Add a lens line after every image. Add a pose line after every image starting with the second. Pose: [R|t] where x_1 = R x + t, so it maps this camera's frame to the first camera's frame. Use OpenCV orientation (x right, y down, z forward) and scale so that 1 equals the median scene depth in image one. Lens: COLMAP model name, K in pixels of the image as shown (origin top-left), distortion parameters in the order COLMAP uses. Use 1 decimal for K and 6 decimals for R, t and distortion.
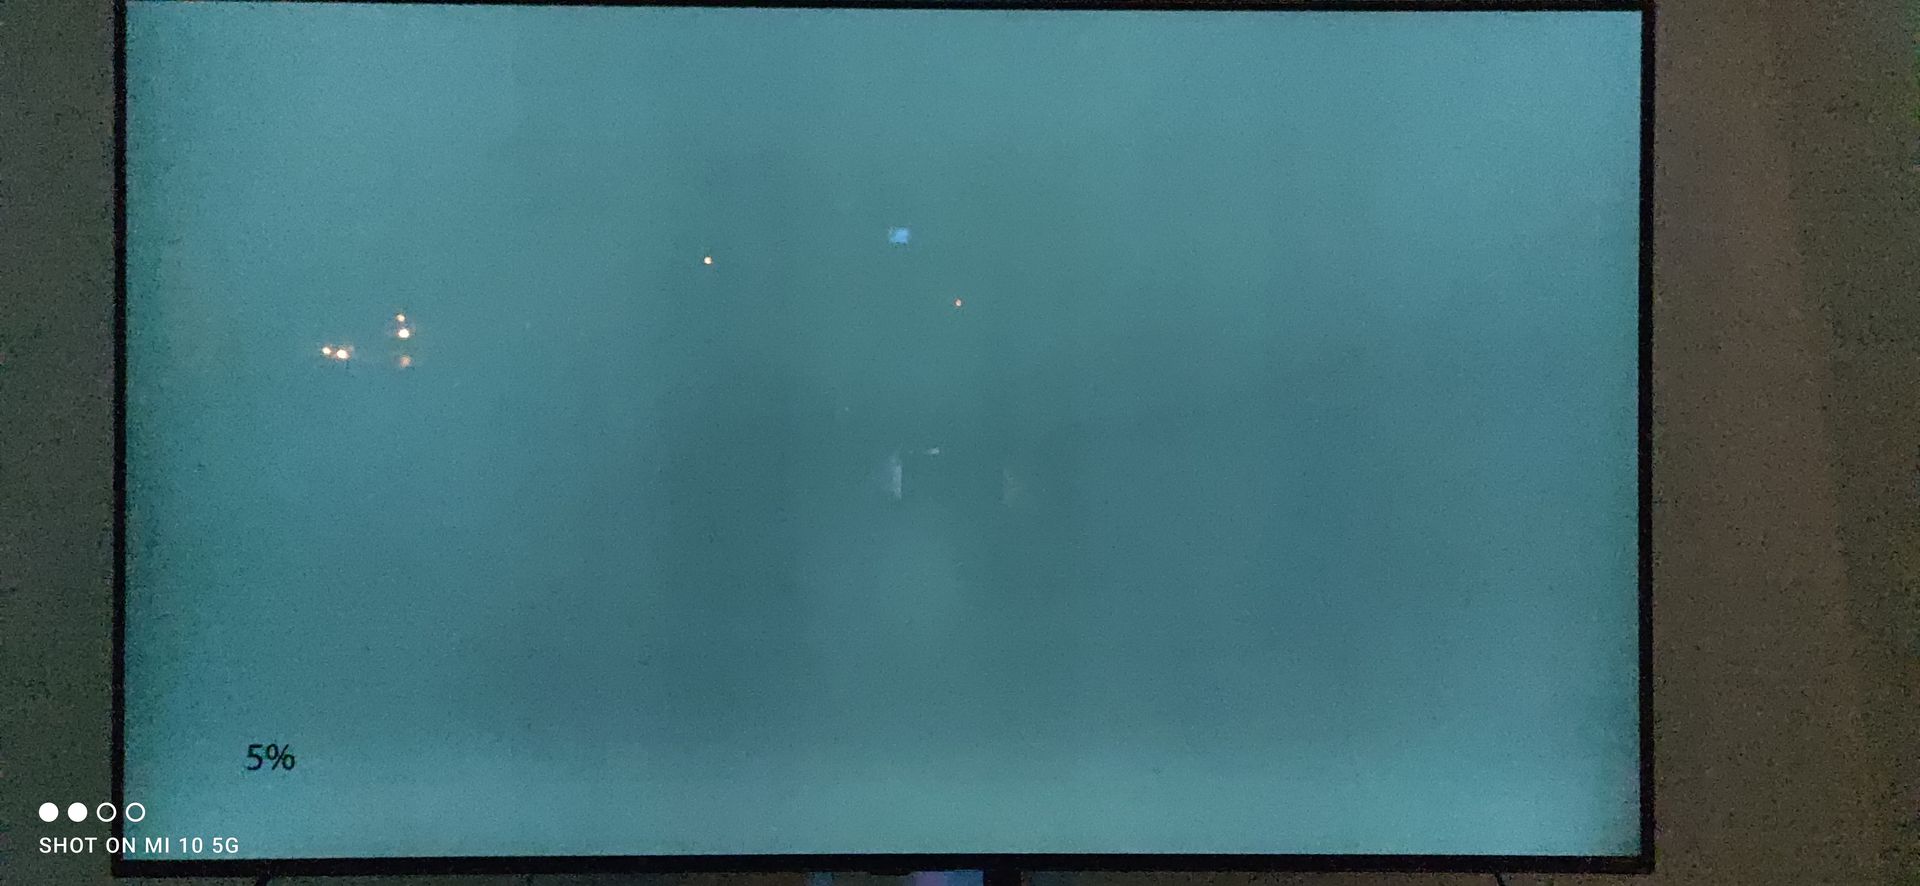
lens RADIAL K [[1472.2, 0, 960.0], [0, 1472.2, 443.0], [0, 0, 1]] dist [0.003709, -0.001486]
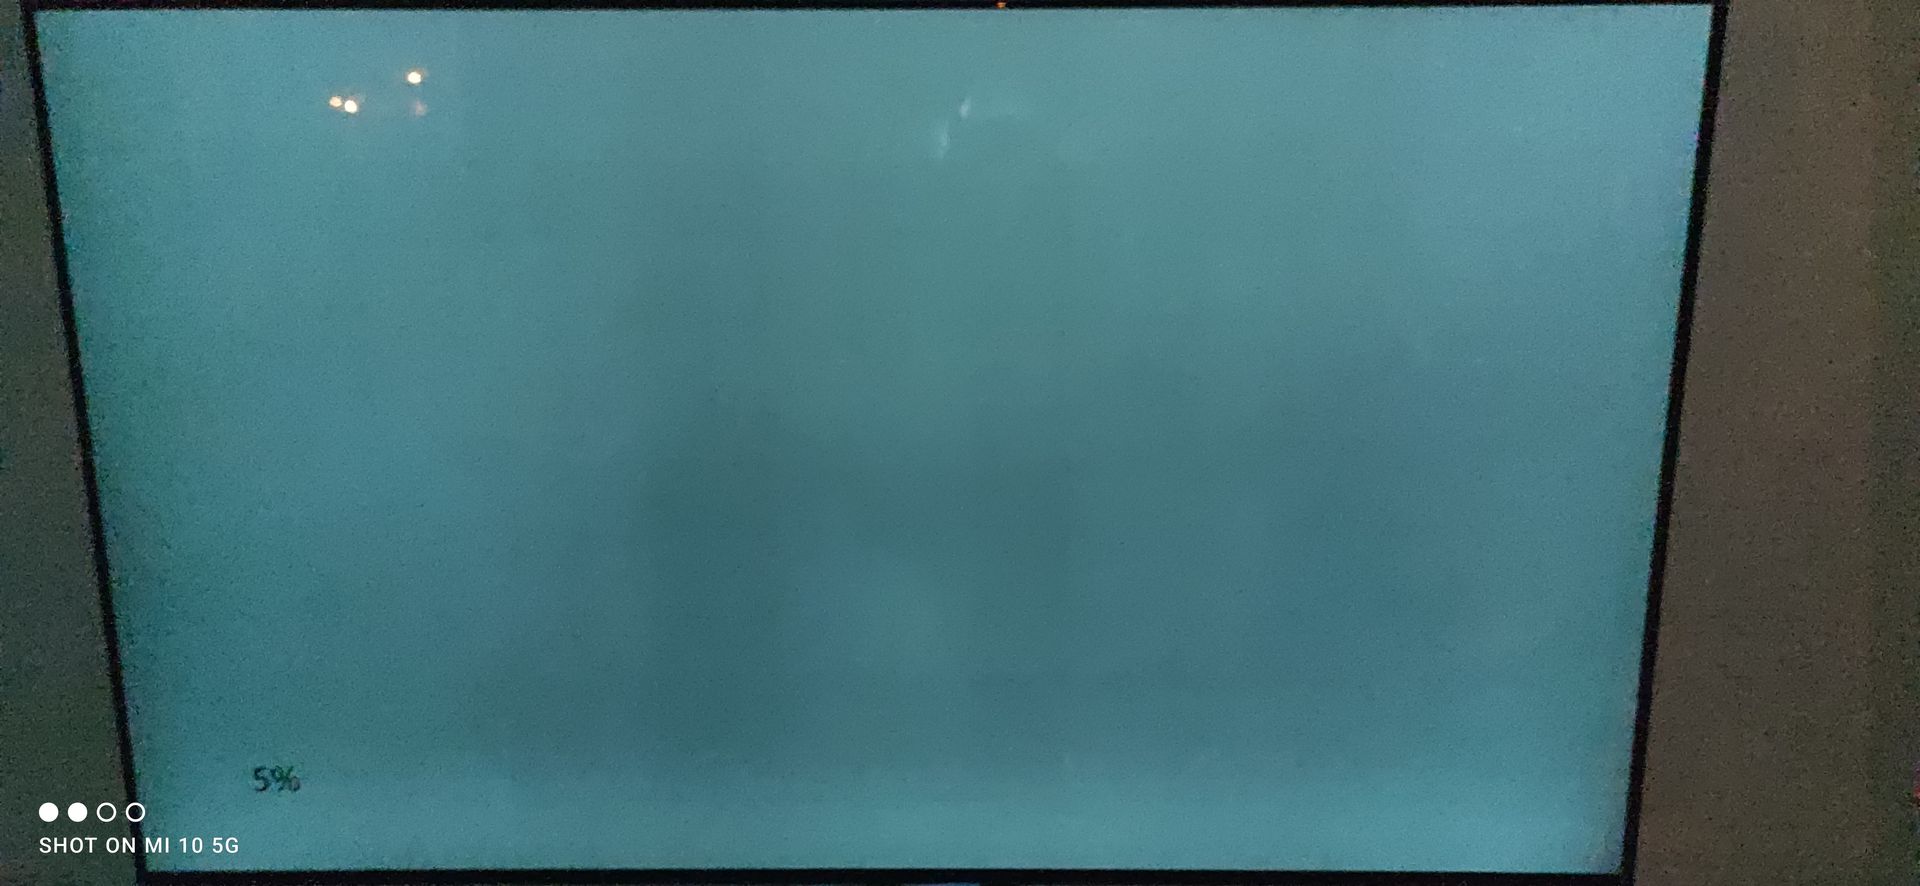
lens RADIAL K [[1472.2, 0, 960.0], [0, 1472.2, 443.0], [0, 0, 1]] dist [0.003709, -0.001486]
pose [[0.999704, 0.004627, -0.023889, 0.029690], [0.000561, 0.977110, 0.212735, -0.230412], [0.024327, -0.212686, 0.976818, 0.062130]]
